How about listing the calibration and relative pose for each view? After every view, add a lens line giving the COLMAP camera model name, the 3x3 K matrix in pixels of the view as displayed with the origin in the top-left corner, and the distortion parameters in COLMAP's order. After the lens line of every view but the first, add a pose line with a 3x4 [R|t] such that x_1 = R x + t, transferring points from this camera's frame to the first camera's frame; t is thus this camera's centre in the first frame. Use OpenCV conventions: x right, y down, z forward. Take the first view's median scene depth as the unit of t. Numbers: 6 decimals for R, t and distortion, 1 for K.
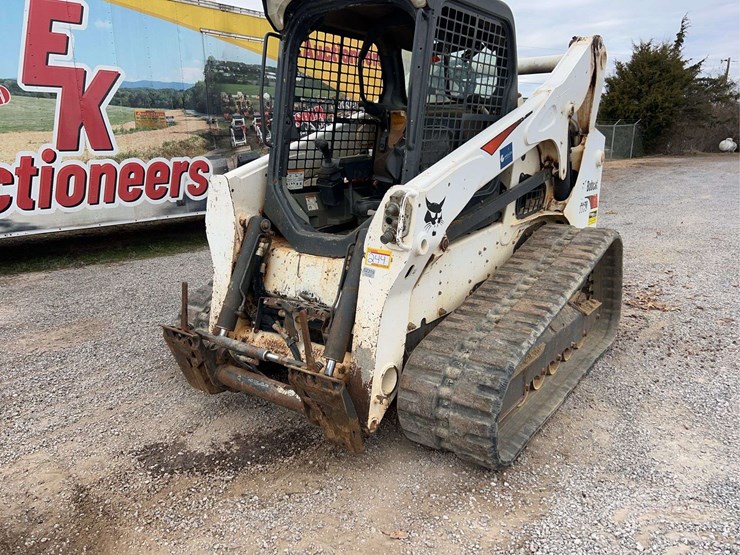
lens RADIAL K [[557.4, 0, 373.5], [0, 557.4, 275.6], [0, 0, 1]] dist [0.055643, -0.059055]
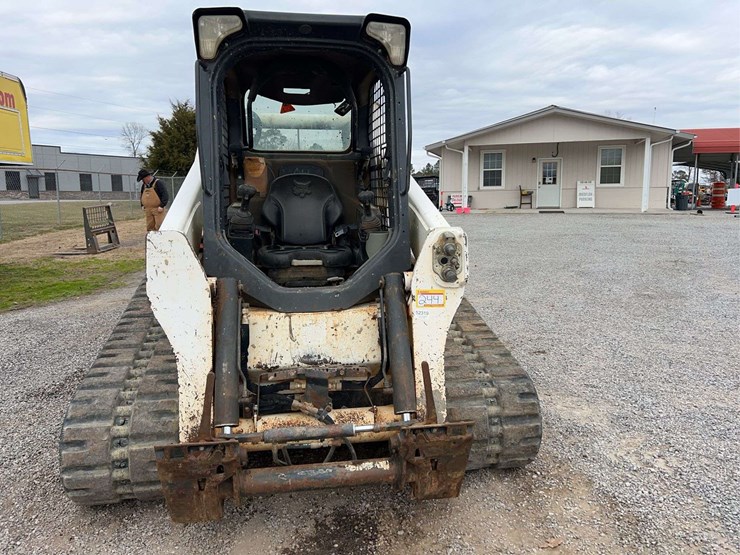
lens RADIAL K [[557.6, 0, 373.5], [0, 557.6, 272.8], [0, 0, 1]] dist [0.058469, -0.059044]
pose [[0.700997, -0.106390, 0.705184, -0.581745], [0.171259, 0.984988, -0.021639, -0.055398], [-0.692296, 0.135938, 0.708694, 0.254542]]
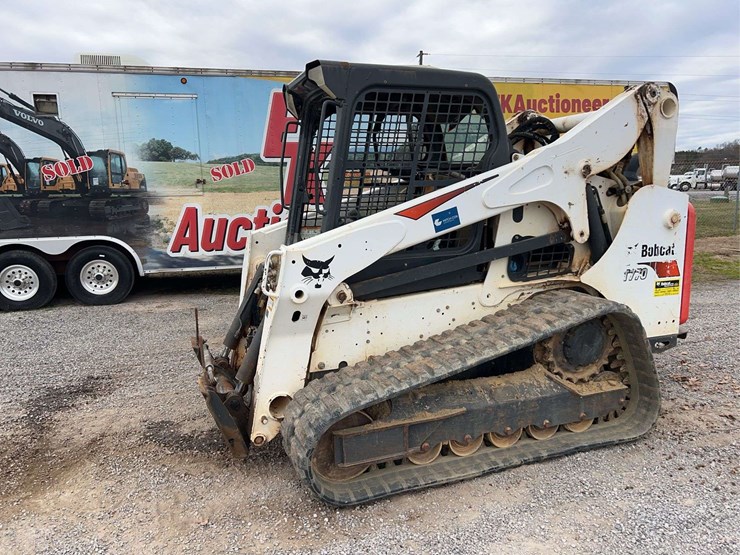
lens RADIAL K [[557.2, 0, 366.0], [0, 557.2, 274.5], [0, 0, 1]] dist [0.056499, -0.057701]
pose [[0.831889, 0.070605, -0.550432, 0.637419], [-0.113240, 0.992601, -0.043821, -0.046279], [0.543266, 0.098785, 0.833729, 0.060616]]
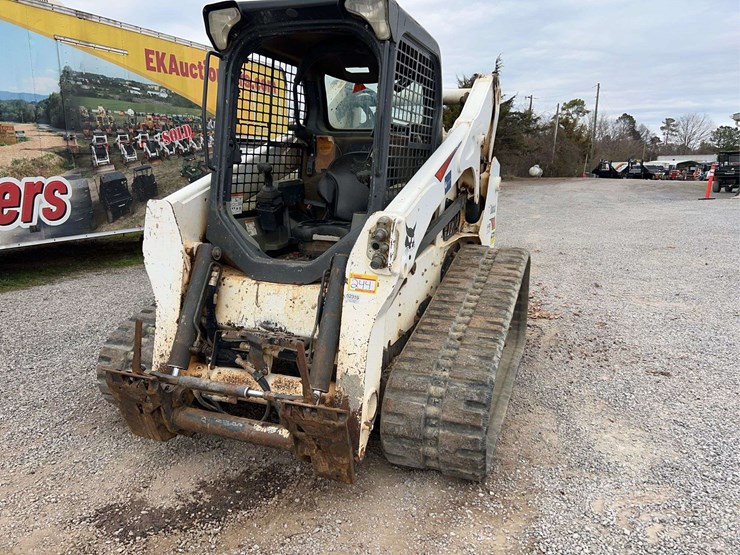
lens RADIAL K [[556.8, 0, 371.8], [0, 556.8, 277.2], [0, 0, 1]] dist [0.057477, -0.061488]
pose [[0.961027, -0.038846, 0.273711, -0.185068], [0.047889, 0.998503, -0.026432, -0.011626], [-0.272275, 0.038510, 0.961449, 0.024836]]
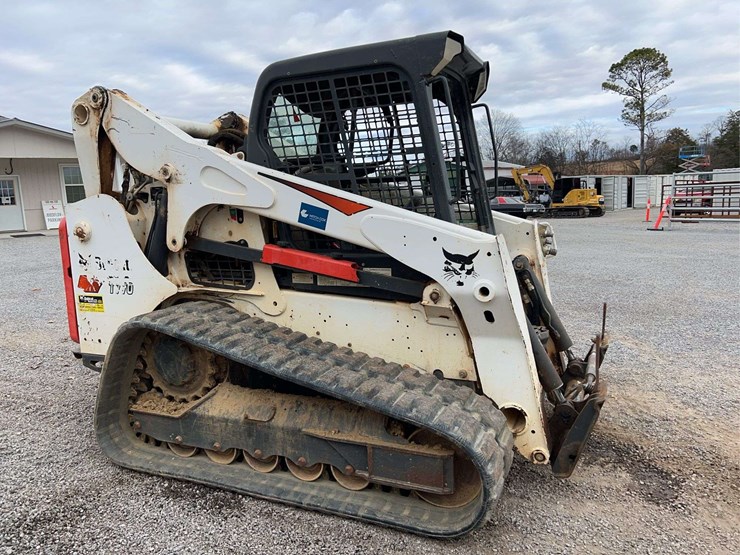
lens RADIAL K [[554.9, 0, 370.6], [0, 554.9, 265.1], [0, 0, 1]] dist [0.056561, -0.061949]
pose [[-0.225905, -0.109042, 0.968027, -0.971206], [0.265776, 0.949118, 0.168935, -0.305139], [-0.937193, 0.295442, -0.185430, 1.259080]]
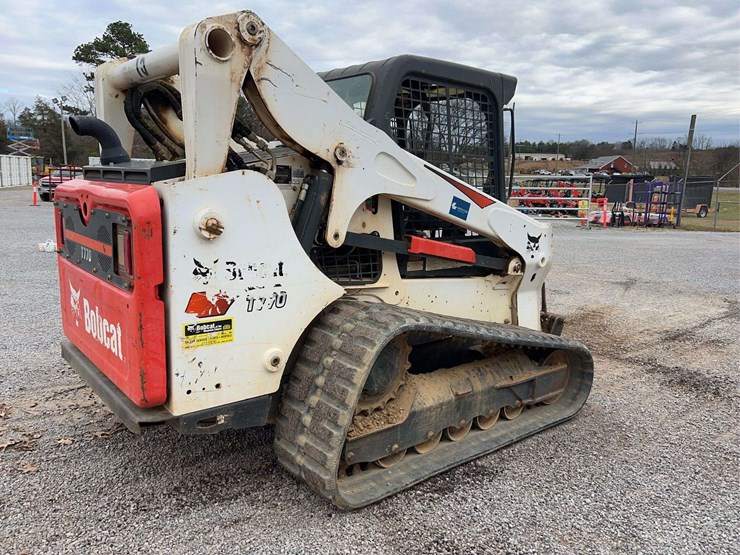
lens RADIAL K [[557.6, 0, 373.5], [0, 557.6, 272.8], [0, 0, 1]] dist [0.058469, -0.059044]
pose [[-0.972350, -0.073769, 0.221570, -0.180956], [0.017149, 0.923678, 0.382785, -0.534341], [-0.232897, 0.376001, -0.896874, 2.137182]]
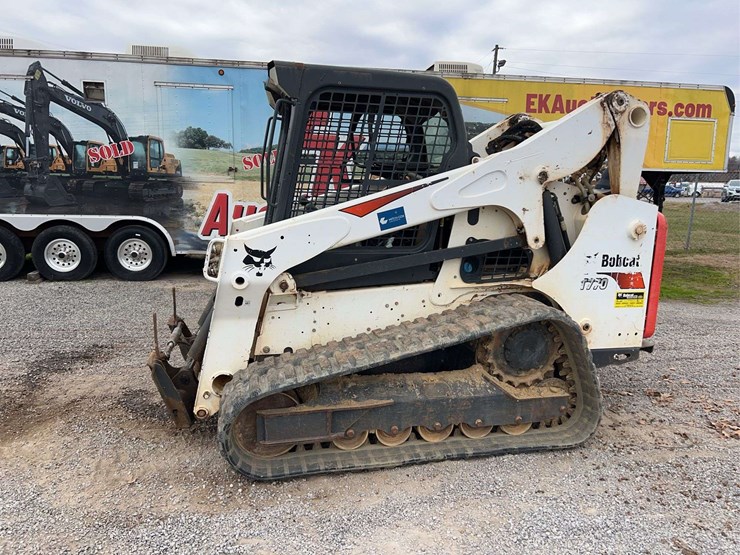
lens RADIAL K [[556.8, 0, 371.8], [0, 556.8, 277.2], [0, 0, 1]] dist [0.057477, -0.061488]
pose [[0.759846, 0.132209, -0.636518, 0.833837], [-0.180194, 0.983572, -0.010814, -0.077443], [0.624631, 0.122914, 0.771186, 0.152572]]
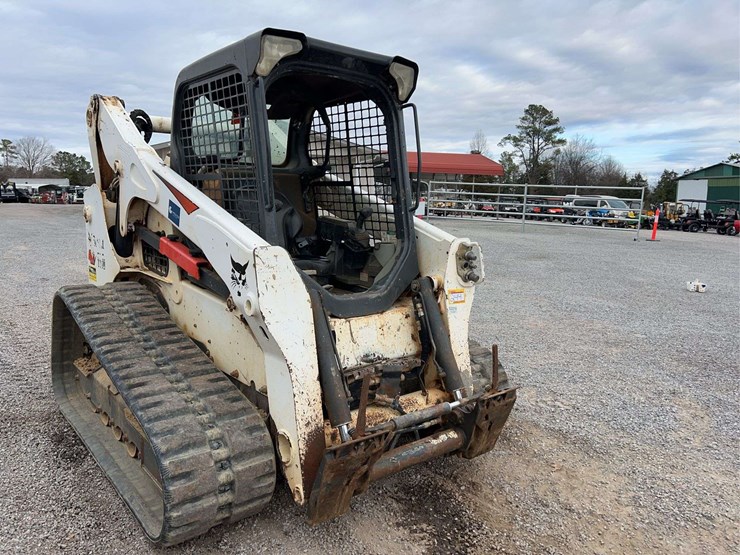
lens RADIAL K [[555.8, 0, 373.0], [0, 555.8, 273.1], [0, 0, 1]] dist [0.061728, -0.069333]
pose [[0.239732, -0.122646, 0.963061, -0.922848], [0.206413, 0.975747, 0.072880, -0.158894], [-0.948642, 0.181316, 0.259233, 0.629375]]
